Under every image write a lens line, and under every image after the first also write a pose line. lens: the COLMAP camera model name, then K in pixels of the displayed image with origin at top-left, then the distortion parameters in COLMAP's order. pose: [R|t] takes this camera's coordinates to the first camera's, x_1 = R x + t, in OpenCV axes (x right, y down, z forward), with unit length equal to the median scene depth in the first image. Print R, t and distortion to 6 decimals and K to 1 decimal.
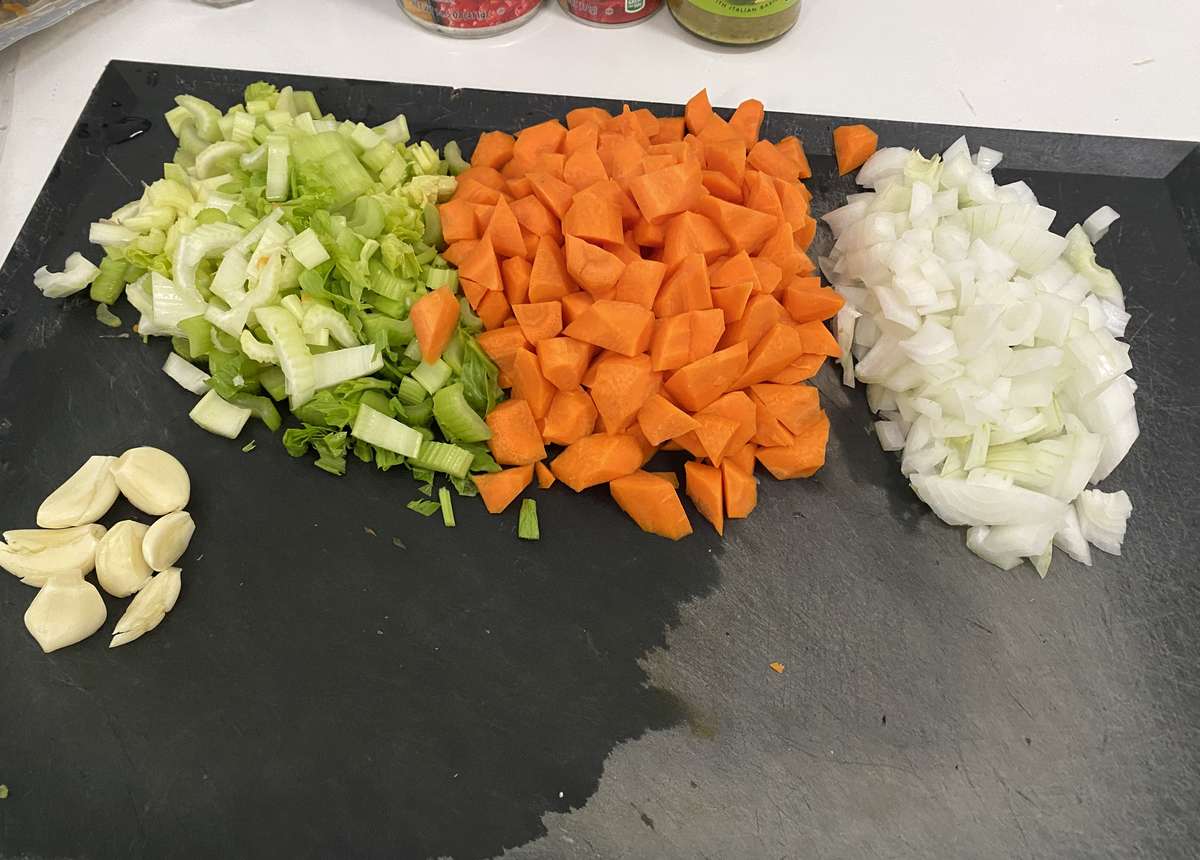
lens RADIAL K [[959.8, 0, 636.8], [0, 959.8, 429.6], [0, 0, 1]] dist [-0.000443, -0.004905]
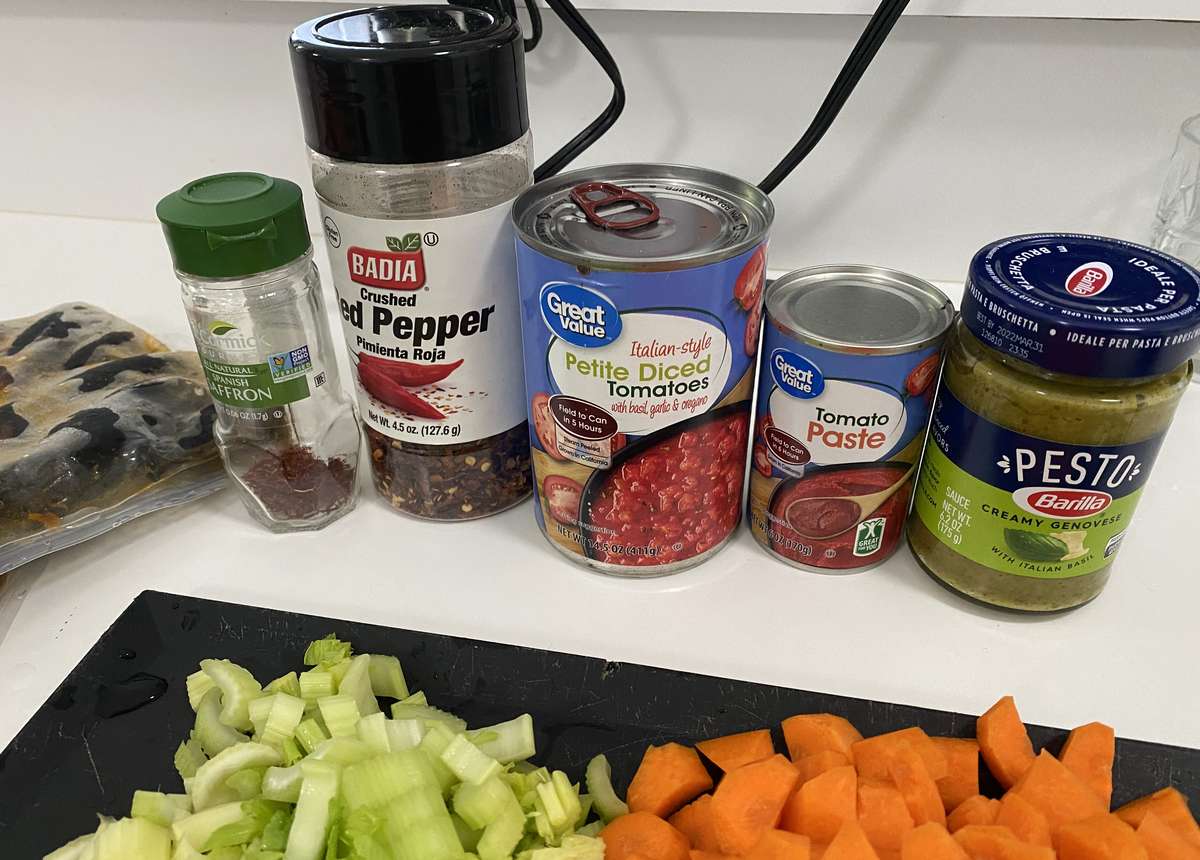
lens RADIAL K [[946.4, 0, 600.0], [0, 946.4, 430.0], [0, 0, 1]] dist [-0.003536, -0.002007]
pose [[0.988726, 0.036823, -0.145137, -0.110153], [-0.096346, 0.898436, -0.428403, -0.226357], [0.114621, 0.437557, 0.891855, 0.355539]]
